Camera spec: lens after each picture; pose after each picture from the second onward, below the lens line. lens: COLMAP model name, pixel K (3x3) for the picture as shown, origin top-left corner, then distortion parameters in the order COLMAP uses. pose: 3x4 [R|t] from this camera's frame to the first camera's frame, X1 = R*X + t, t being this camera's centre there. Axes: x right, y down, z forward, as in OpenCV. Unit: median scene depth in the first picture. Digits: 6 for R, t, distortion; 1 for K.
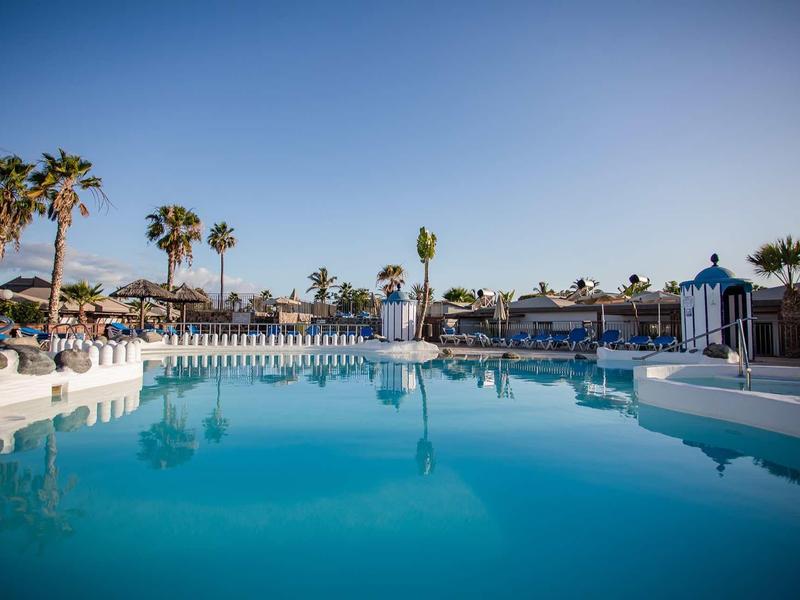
lens RADIAL K [[428.4, 0, 399.8], [0, 428.4, 304.6], [0, 0, 1]] dist [-0.081485, 0.029375]
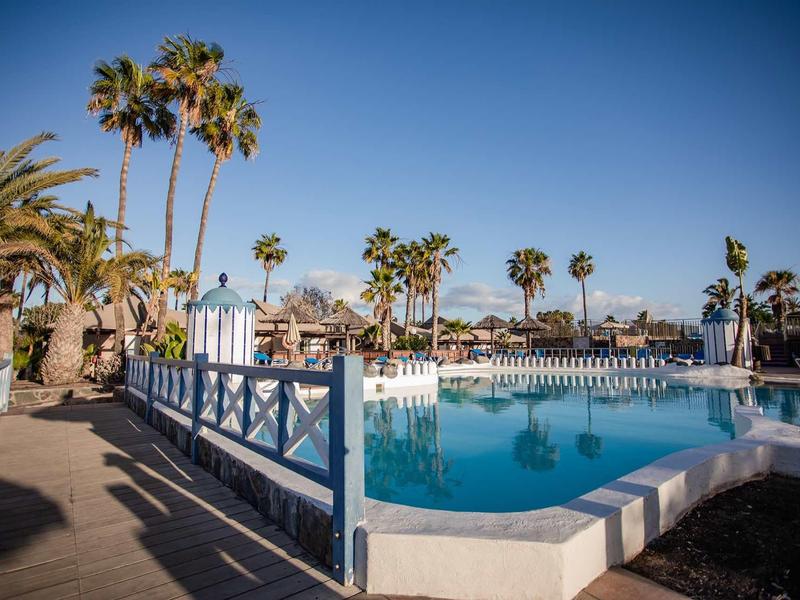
lens RADIAL K [[428.4, 0, 399.8], [0, 428.4, 304.6], [0, 0, 1]] dist [-0.081485, 0.029375]
pose [[0.631675, -0.086845, -0.770353, 0.180218], [0.044950, 0.996137, -0.075440, -0.004358], [0.773929, 0.013027, 0.633139, -0.046462]]
